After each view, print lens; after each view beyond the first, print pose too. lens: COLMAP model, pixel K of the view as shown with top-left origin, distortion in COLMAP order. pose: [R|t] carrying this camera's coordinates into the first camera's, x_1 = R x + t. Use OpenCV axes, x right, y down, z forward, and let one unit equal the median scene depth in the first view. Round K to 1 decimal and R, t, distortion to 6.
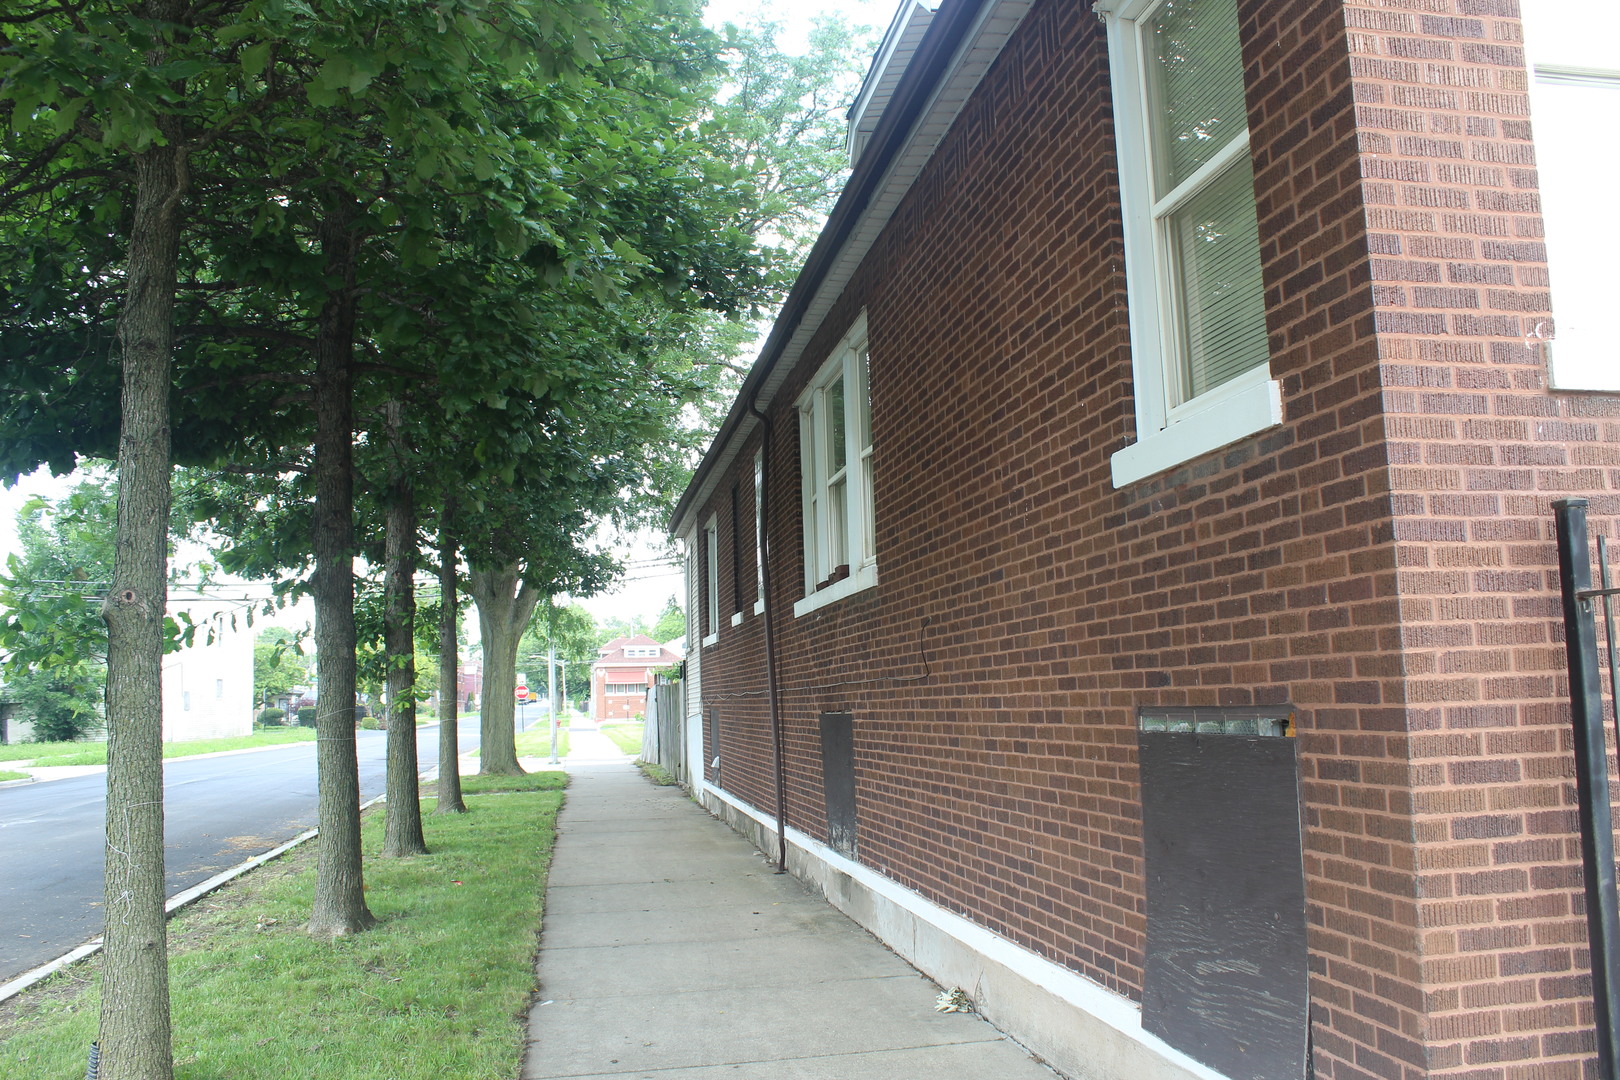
lens RADIAL K [[1349.0, 0, 815.9], [0, 1349.0, 540.1], [0, 0, 1]] dist [-0.163560, 0.152104]
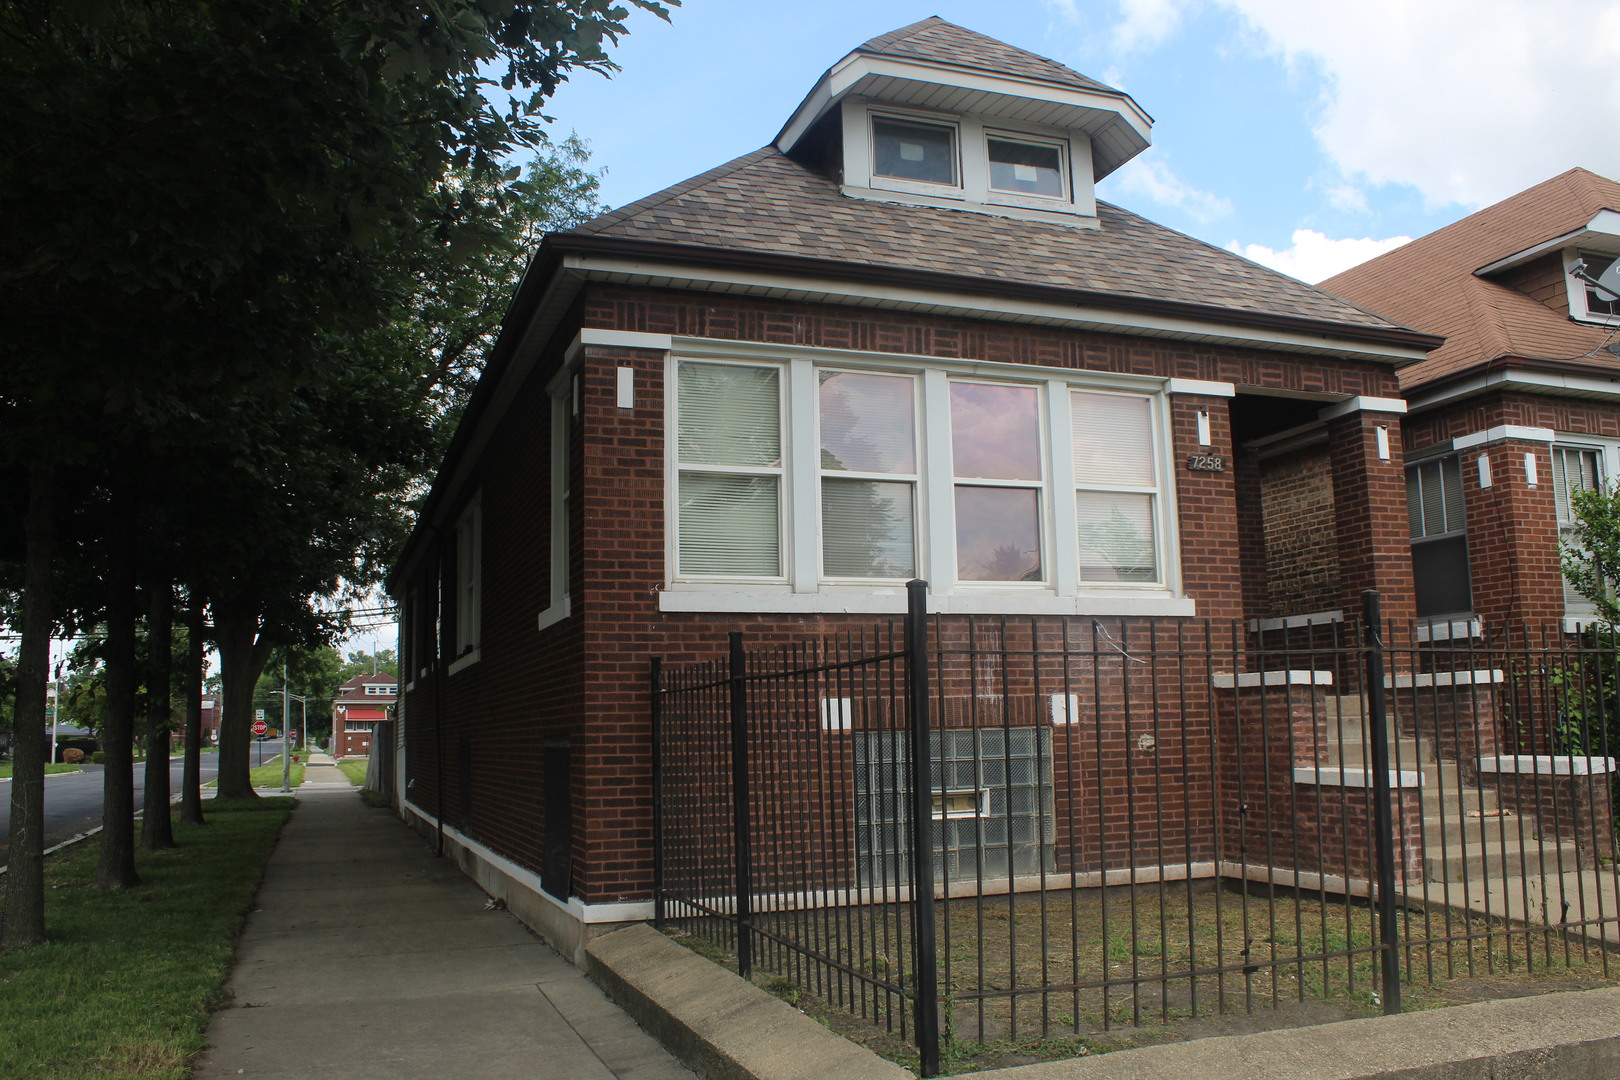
lens RADIAL K [[1349.0, 0, 804.0], [0, 1349.0, 553.4], [0, 0, 1]] dist [-0.163560, 0.152104]
pose [[0.985178, 0.028679, 0.169123, 0.394864], [-0.025157, 0.999420, -0.022933, -0.174697], [-0.169682, 0.018338, 0.985328, -1.627138]]
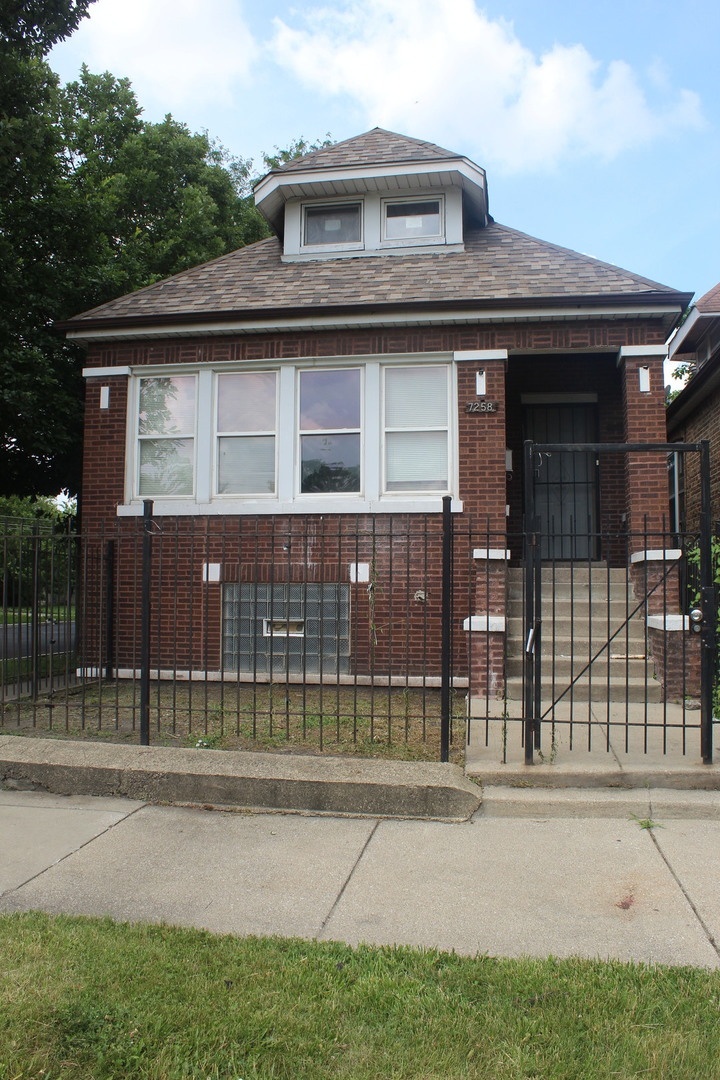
lens RADIAL K [[899.3, 0, 344.1], [0, 899.3, 535.9], [0, 0, 1]] dist [-0.163560, 0.152104]
pose [[0.937107, 0.009991, -0.348898, 2.468194], [0.008679, 0.998614, 0.051907, -0.204293], [0.348933, -0.051671, 0.935722, -1.757869]]
